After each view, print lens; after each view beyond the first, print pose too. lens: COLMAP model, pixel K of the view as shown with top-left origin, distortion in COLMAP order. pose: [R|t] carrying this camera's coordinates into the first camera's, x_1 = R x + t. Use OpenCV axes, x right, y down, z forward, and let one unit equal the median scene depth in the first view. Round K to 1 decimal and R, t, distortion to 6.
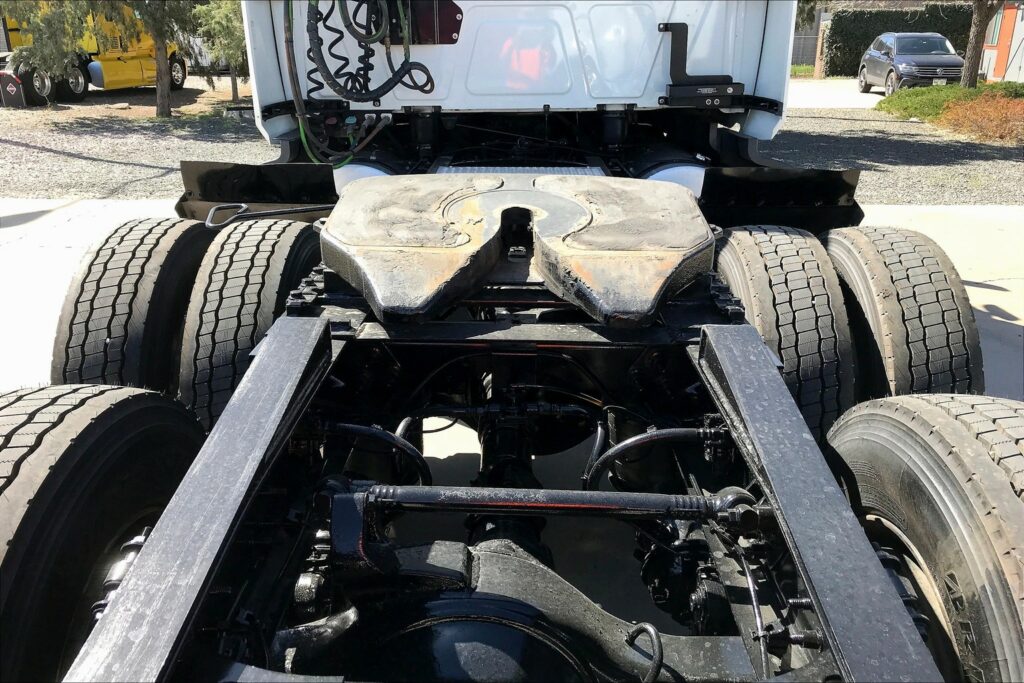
lens RADIAL K [[884.2, 0, 510.1], [0, 884.2, 337.1], [0, 0, 1]] dist [0.059188, -0.060293]
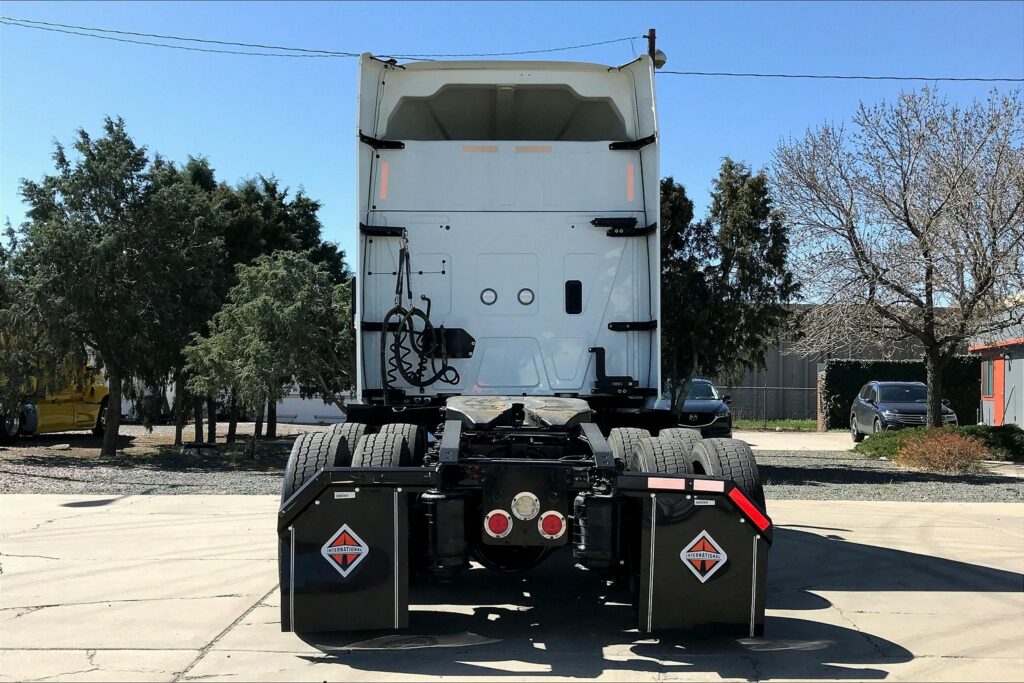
lens RADIAL K [[884.2, 0, 515.5], [0, 884.2, 347.8], [0, 0, 1]] dist [0.059188, -0.060293]
pose [[0.999261, 0.006659, 0.037850, -0.041231], [0.007017, 0.936705, -0.350050, 0.257013], [-0.037785, 0.350057, 0.935966, -0.623924]]
